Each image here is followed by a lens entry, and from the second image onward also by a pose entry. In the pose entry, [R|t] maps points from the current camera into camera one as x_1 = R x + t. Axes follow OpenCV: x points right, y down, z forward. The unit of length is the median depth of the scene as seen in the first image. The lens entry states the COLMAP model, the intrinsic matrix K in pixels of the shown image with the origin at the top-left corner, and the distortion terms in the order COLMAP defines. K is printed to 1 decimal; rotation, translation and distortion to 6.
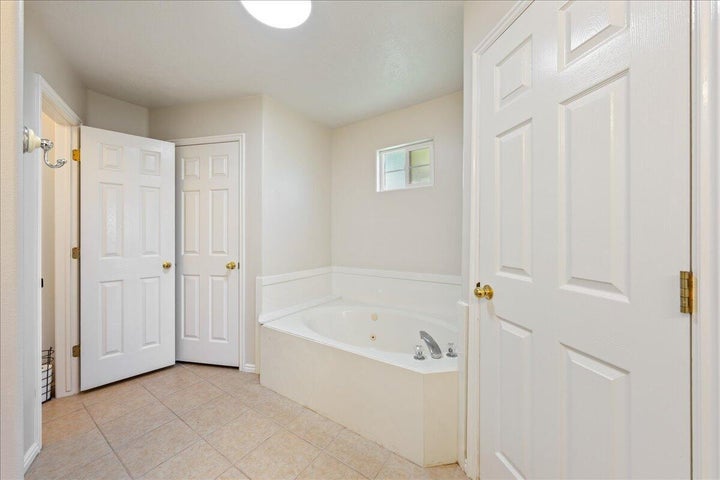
lens RADIAL K [[269.5, 0, 370.9], [0, 269.5, 232.8], [0, 0, 1]] dist [0.000719, 0.000130]
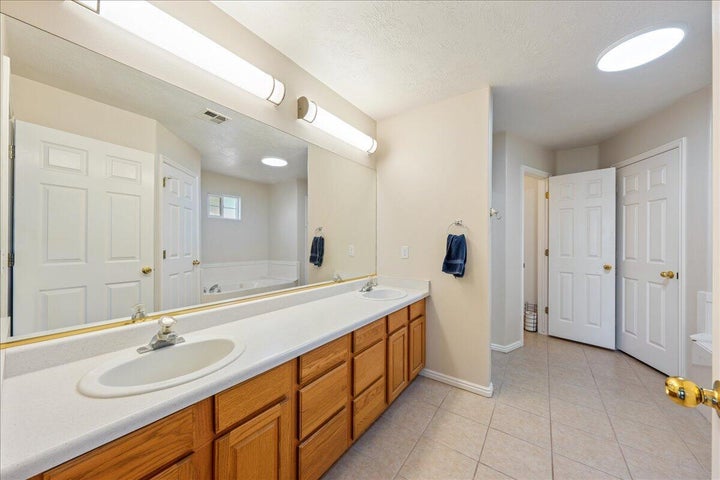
lens RADIAL K [[257.4, 0, 357.5], [0, 257.4, 238.4], [0, 0, 1]] dist [0.000204, 0.000073]
pose [[-0.030924, -0.006973, -0.999497, 0.464115], [-0.006906, 0.999953, -0.006762, 0.002912], [0.999498, 0.006694, -0.030971, -0.118421]]
